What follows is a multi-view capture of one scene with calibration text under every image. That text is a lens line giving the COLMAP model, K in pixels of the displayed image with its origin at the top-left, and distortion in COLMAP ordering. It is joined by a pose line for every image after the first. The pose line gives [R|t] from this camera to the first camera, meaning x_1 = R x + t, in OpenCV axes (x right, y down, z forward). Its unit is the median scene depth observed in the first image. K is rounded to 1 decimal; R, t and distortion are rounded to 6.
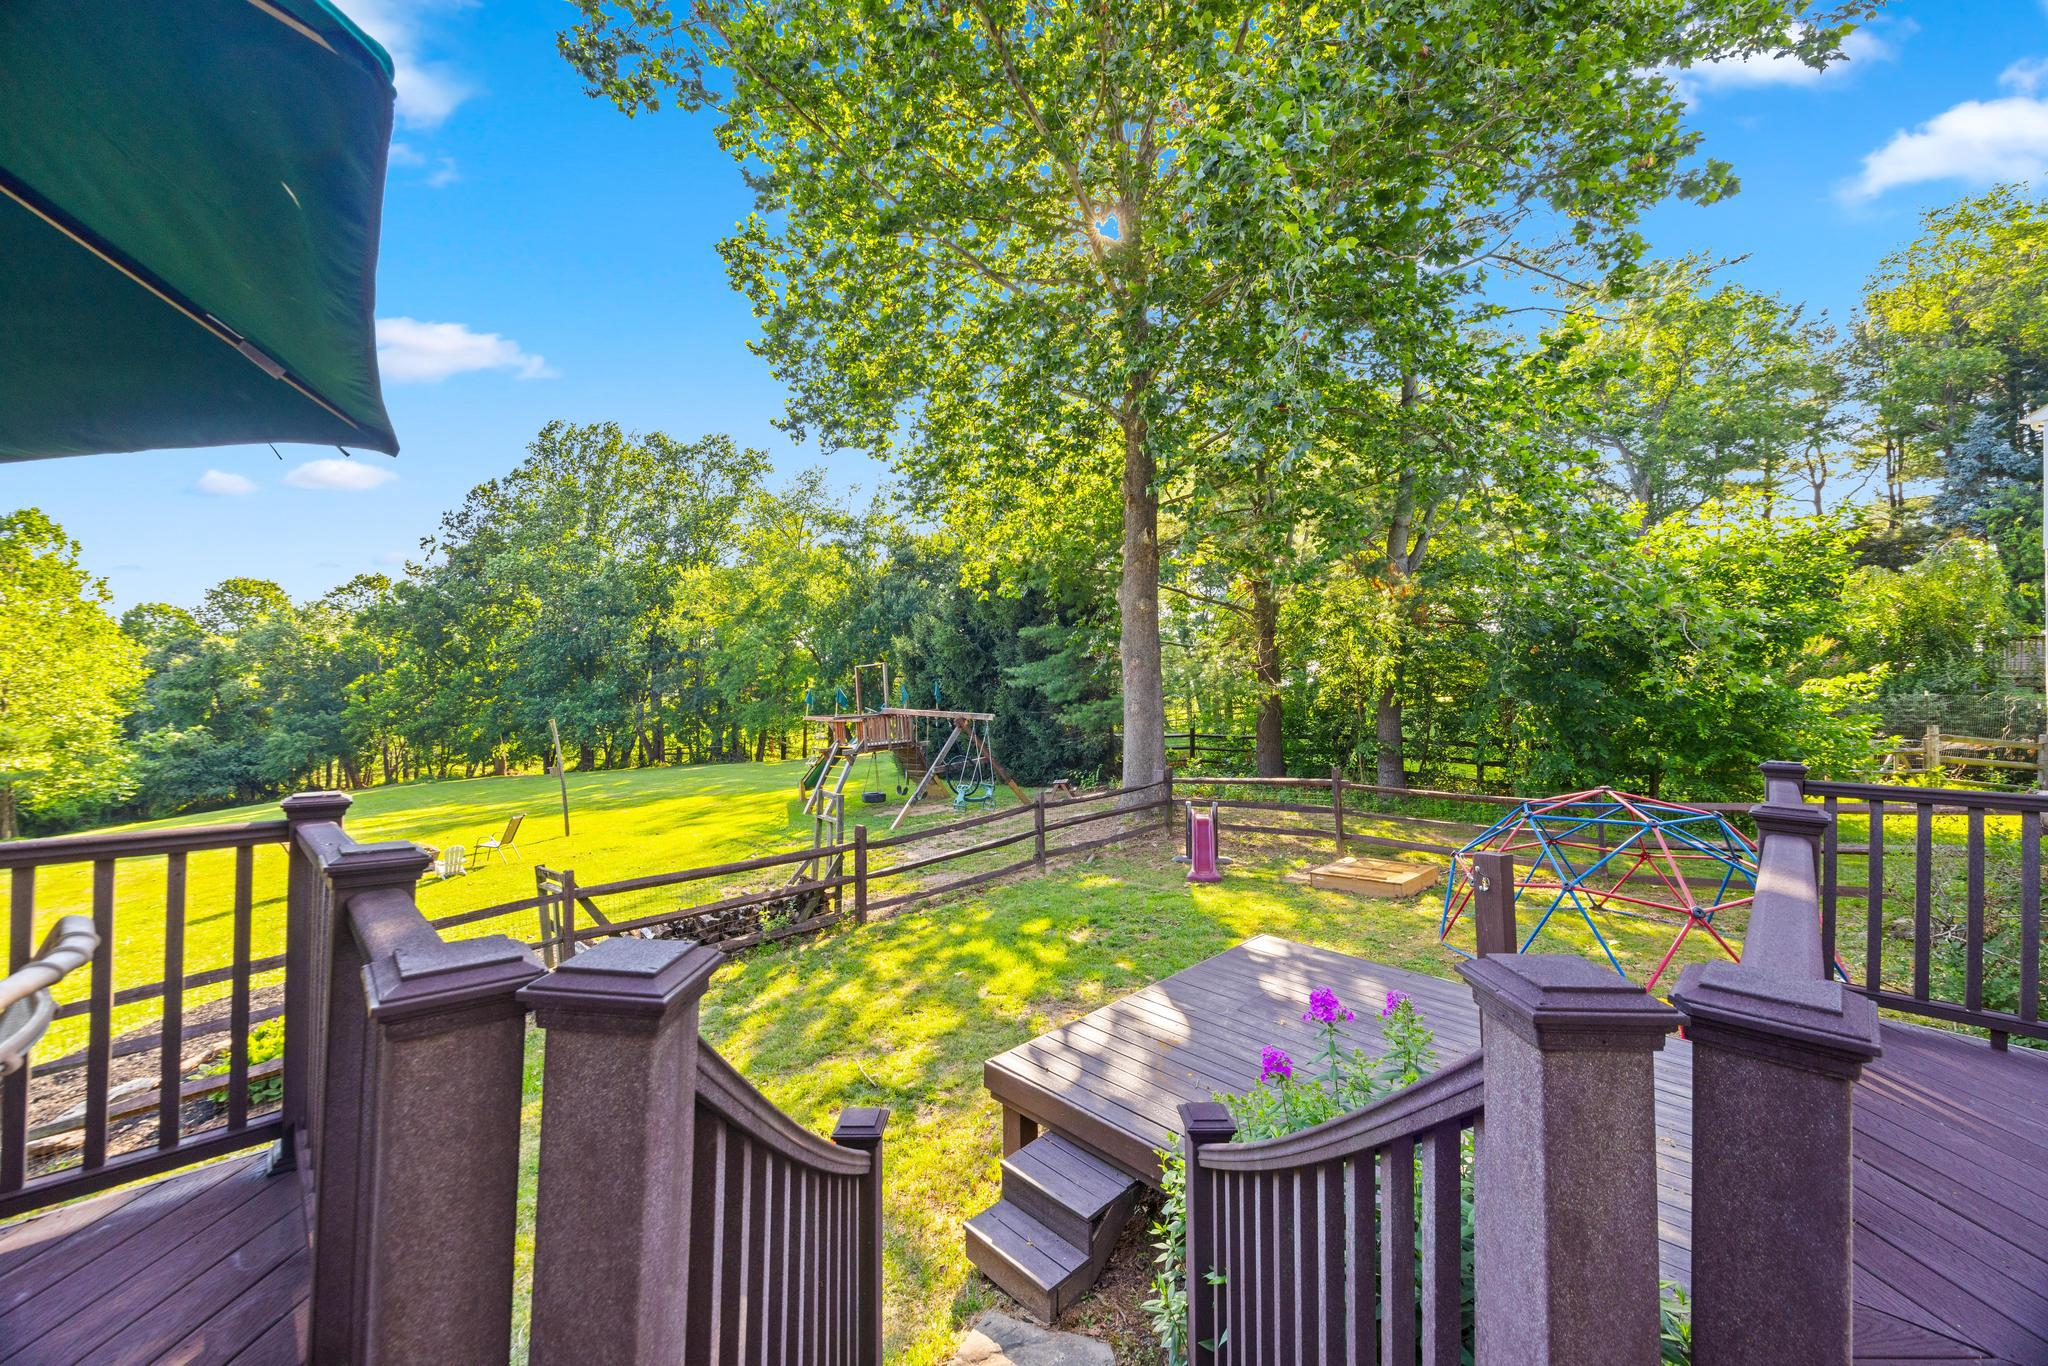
lens RADIAL K [[779.1, 0, 1017.9], [0, 779.1, 679.8], [0, 0, 1]] dist [-0.003106, -0.000152]
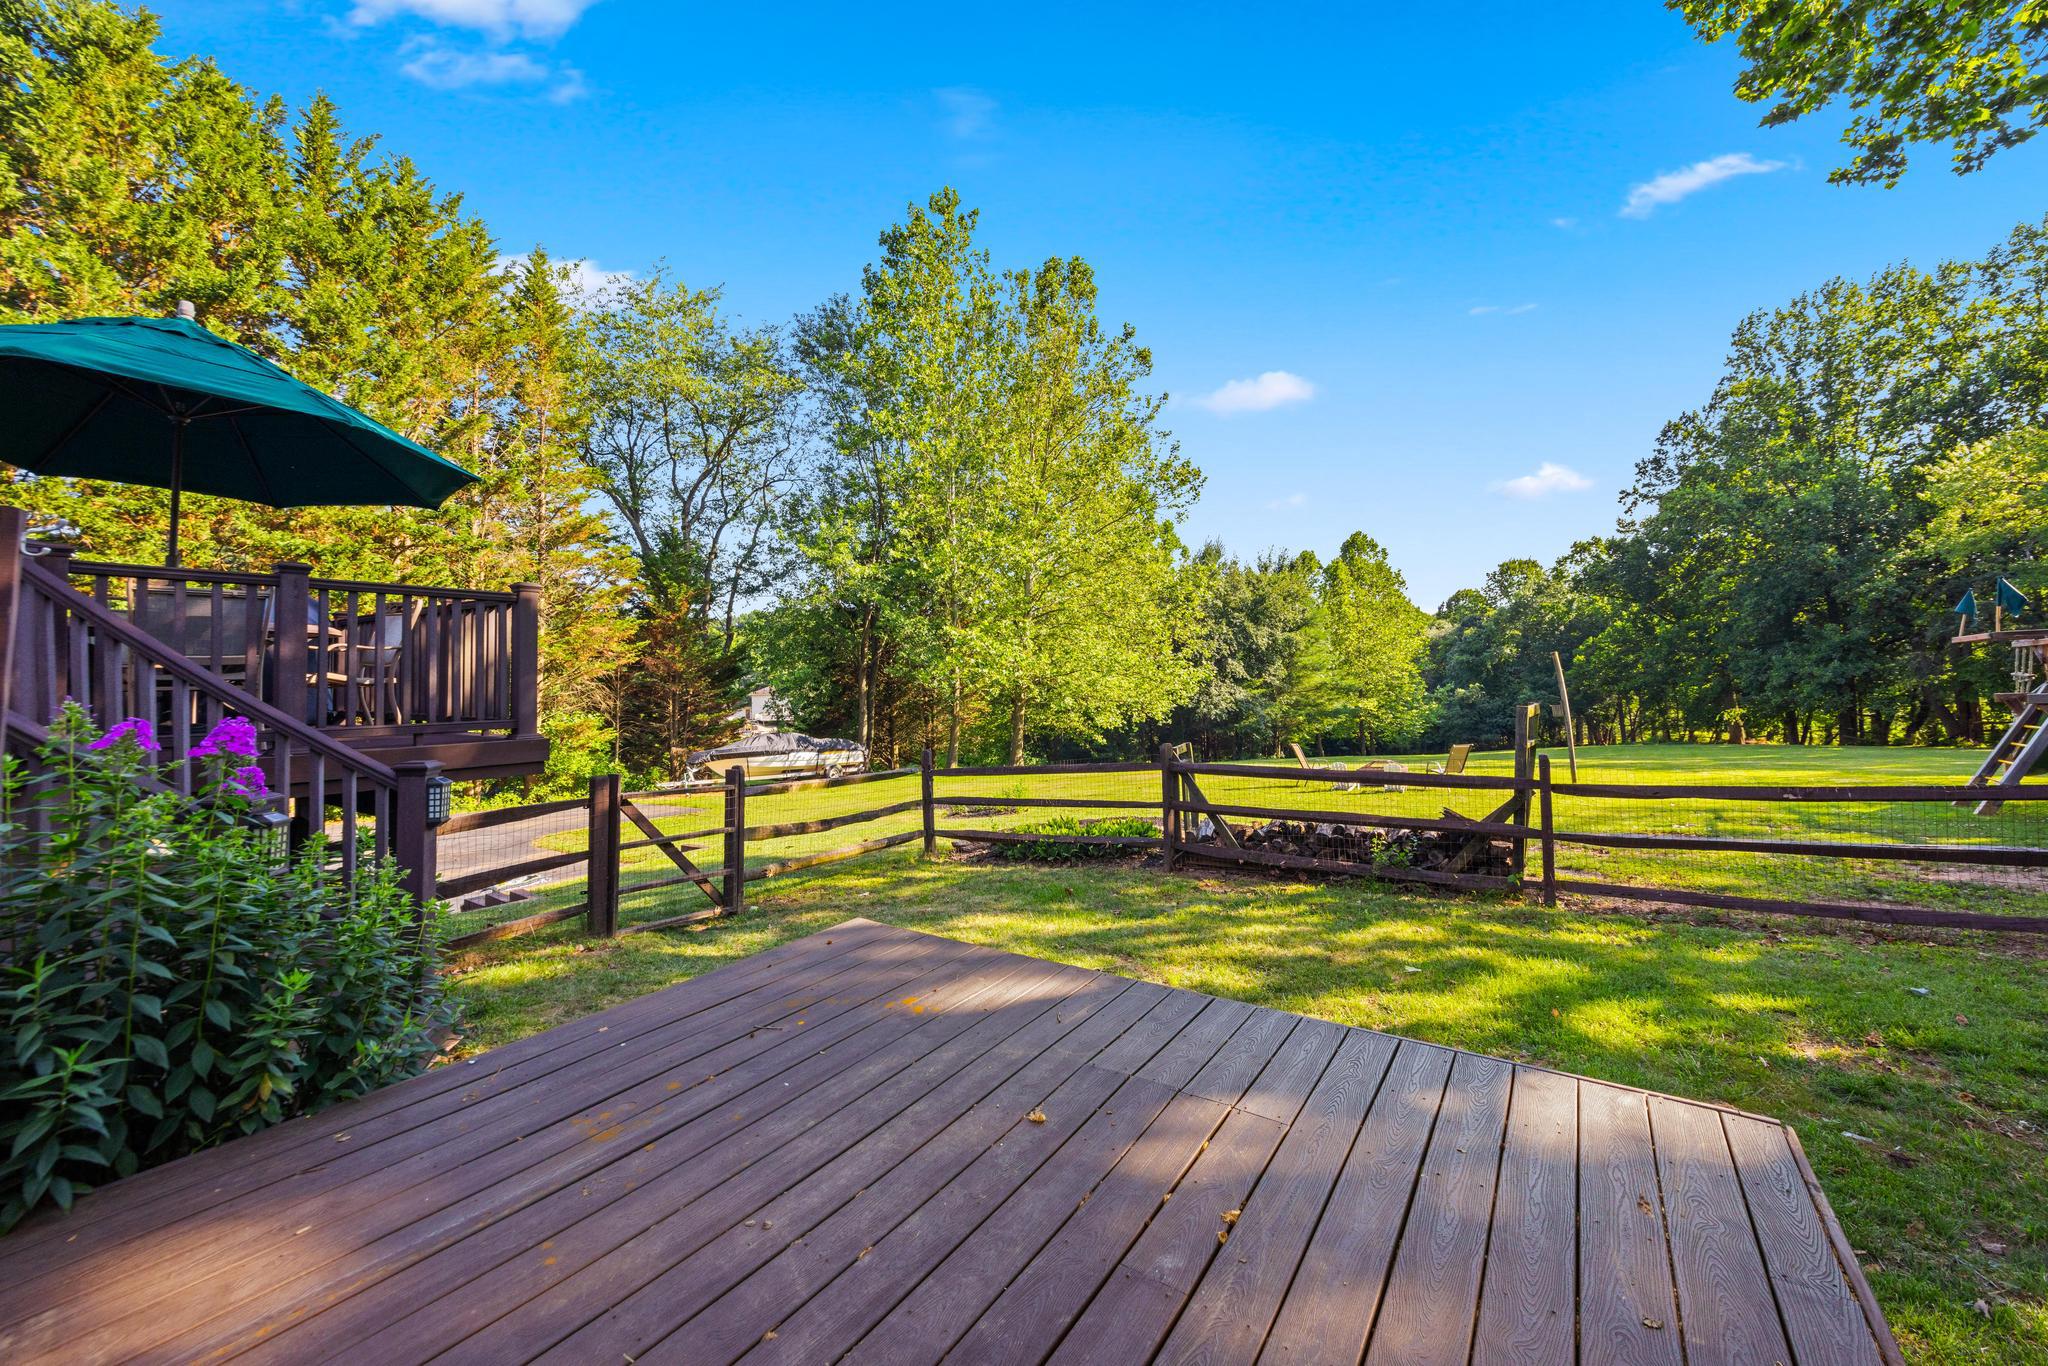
lens RADIAL K [[779.1, 0, 1026.5], [0, 779.1, 644.2], [0, 0, 1]] dist [-0.003106, -0.000152]
pose [[0.159563, -0.042241, -0.986284, 0.073191], [0.032523, 0.998767, -0.037514, 0.022102], [0.986652, -0.026091, 0.160740, 0.098076]]
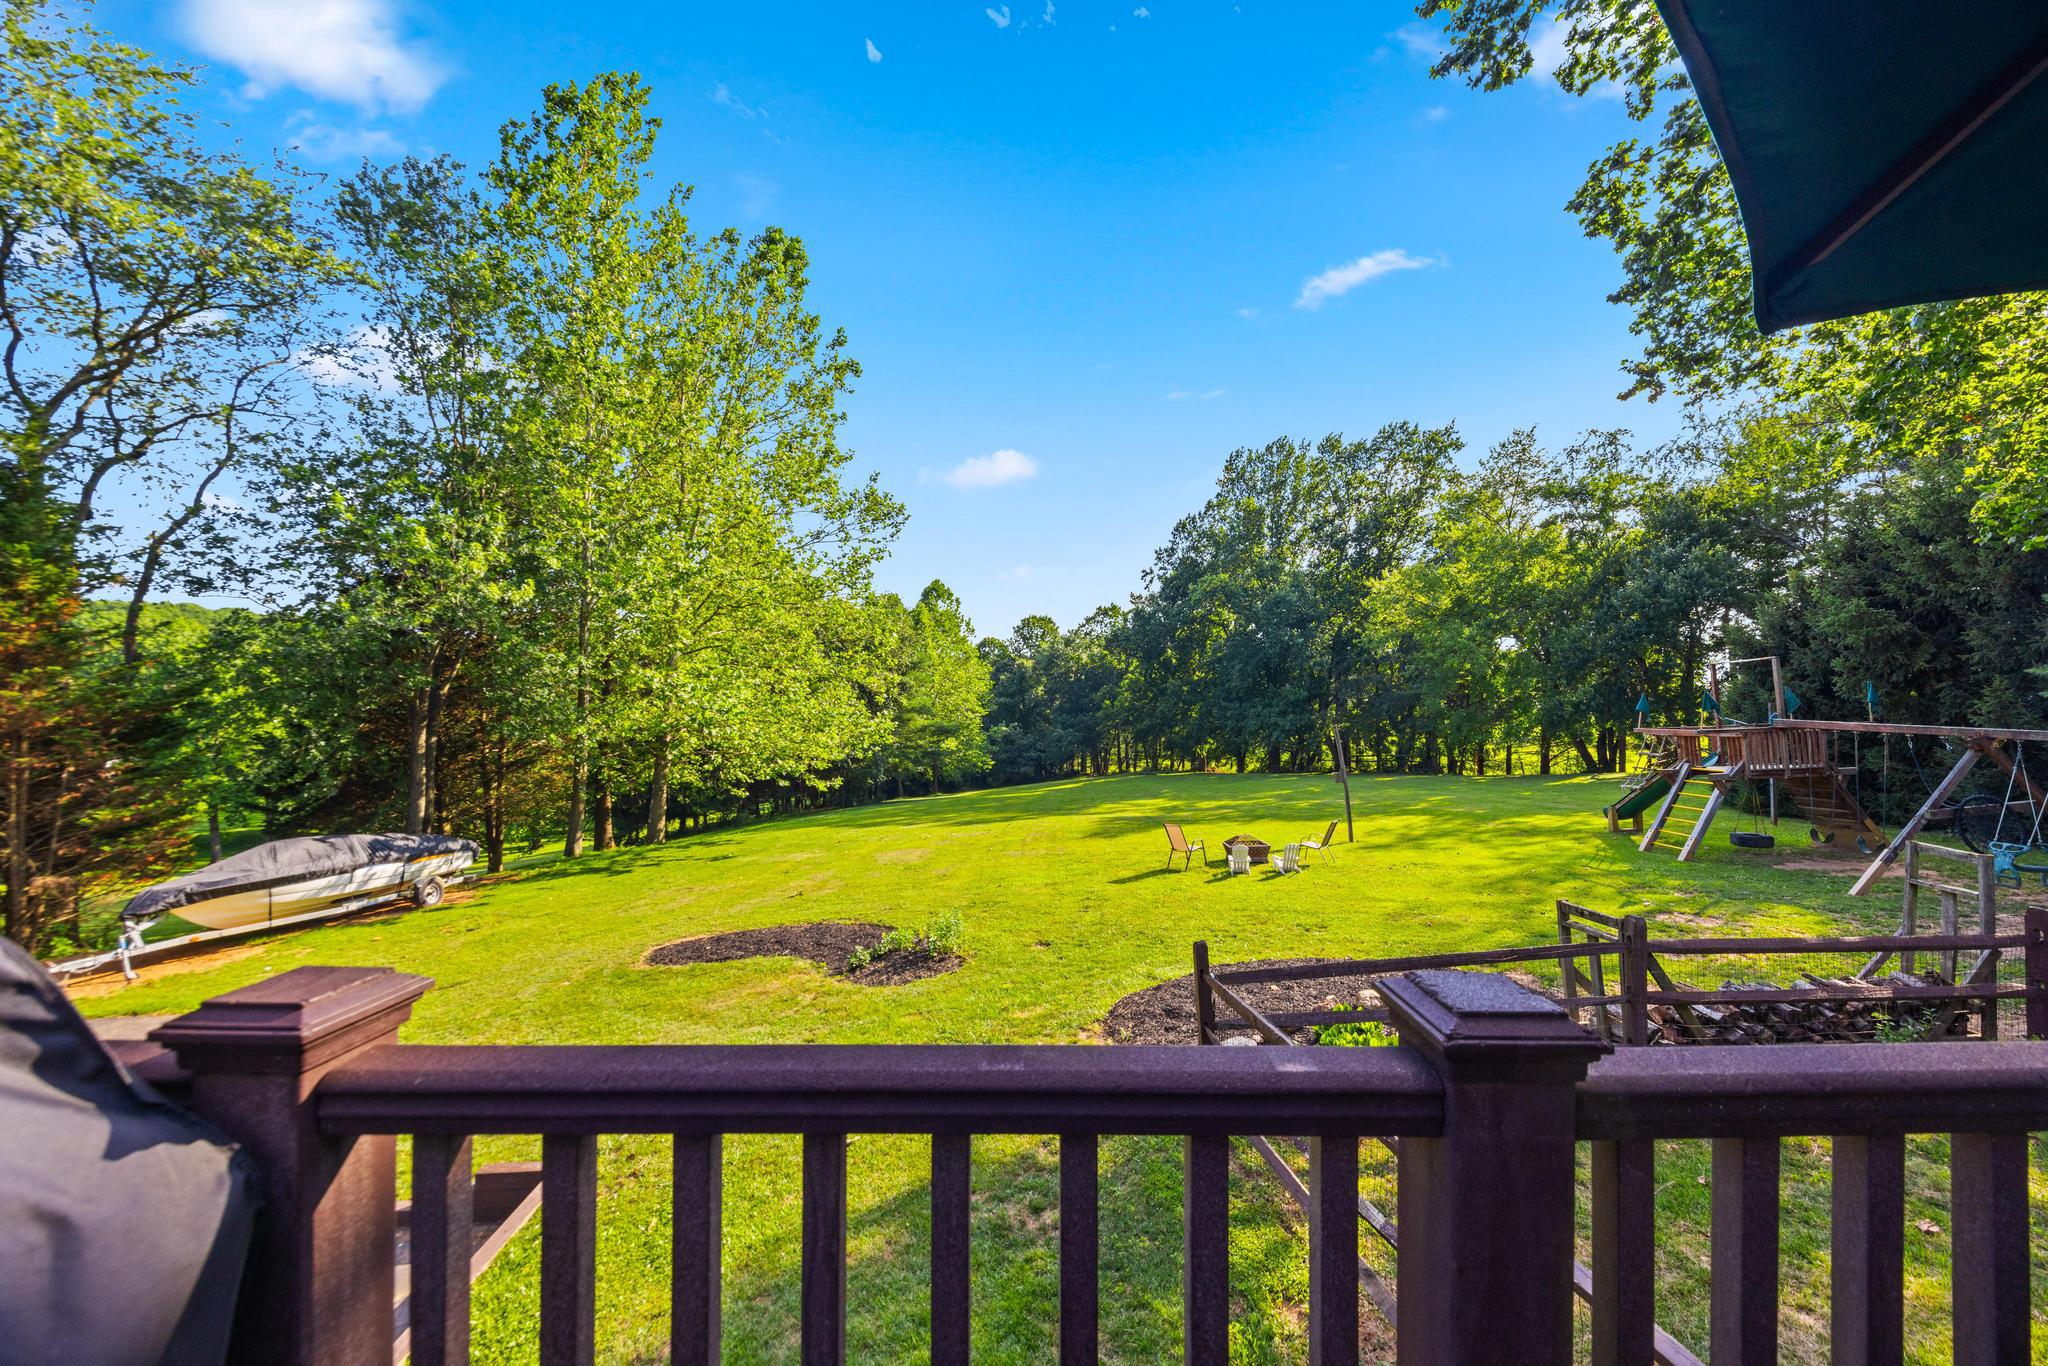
lens RADIAL K [[779.1, 0, 1008.1], [0, 779.1, 694.4], [0, 0, 1]] dist [-0.003106, -0.000152]
pose [[0.697259, -0.004678, -0.716804, -0.047644], [0.011920, 0.999916, 0.005069, 0.000881], [0.716720, -0.012079, 0.697256, 0.000918]]
